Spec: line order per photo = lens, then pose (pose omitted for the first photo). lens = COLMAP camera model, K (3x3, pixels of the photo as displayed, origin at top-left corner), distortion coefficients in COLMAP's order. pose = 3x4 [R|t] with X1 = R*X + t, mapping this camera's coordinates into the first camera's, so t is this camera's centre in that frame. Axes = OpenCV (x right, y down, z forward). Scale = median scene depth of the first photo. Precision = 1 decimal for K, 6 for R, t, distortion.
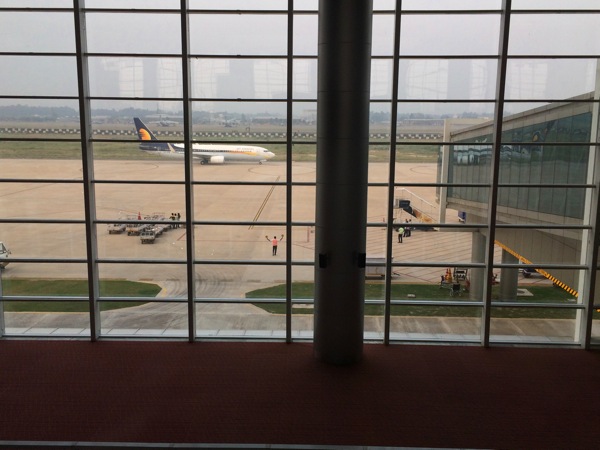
lens RADIAL K [[616.1, 0, 300.0], [0, 616.1, 225.0], [0, 0, 1]] dist [0.006453, 0.001719]
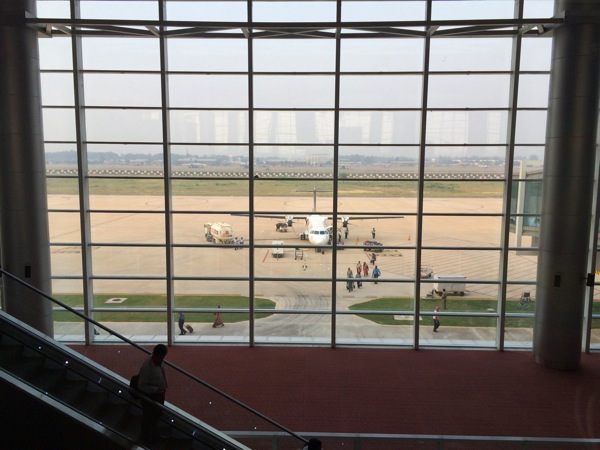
lens RADIAL K [[511.9, 0, 300.0], [0, 511.9, 225.0], [0, 0, 1]] dist [0.000172, -0.004332]
pose [[0.999916, -0.001418, -0.012920, -0.151986], [0.000837, 0.998992, -0.044876, -0.002065], [0.012971, 0.044861, 0.998909, 0.006079]]
